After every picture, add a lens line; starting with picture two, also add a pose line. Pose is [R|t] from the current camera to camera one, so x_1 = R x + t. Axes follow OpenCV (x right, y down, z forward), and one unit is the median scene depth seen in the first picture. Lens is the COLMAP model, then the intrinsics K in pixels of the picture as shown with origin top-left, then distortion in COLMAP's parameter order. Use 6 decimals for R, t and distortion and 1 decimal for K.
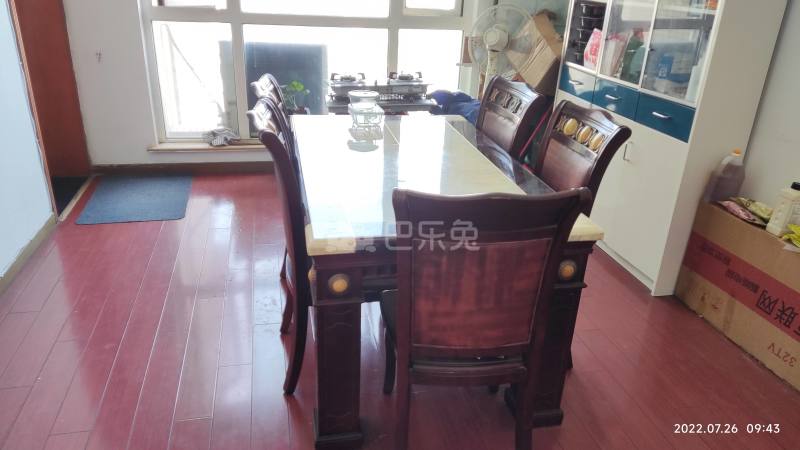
lens RADIAL K [[600.8, 0, 399.5], [0, 600.8, 225.8], [0, 0, 1]] dist [-0.001540, -0.003551]
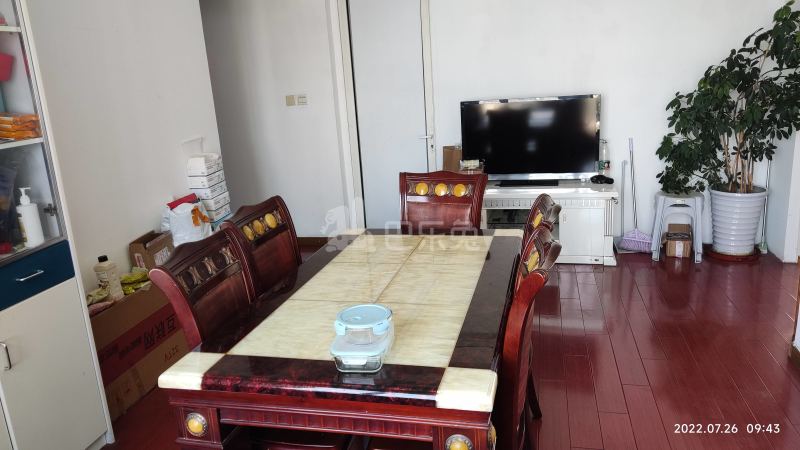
lens RADIAL K [[600.8, 0, 400.1], [0, 600.8, 224.9], [0, 0, 1]] dist [-0.001540, -0.003551]
pose [[-0.902200, -0.092519, 0.421278, -0.344106], [0.195721, 0.782559, 0.591012, -0.661548], [-0.384355, 0.615664, -0.687917, 1.447643]]
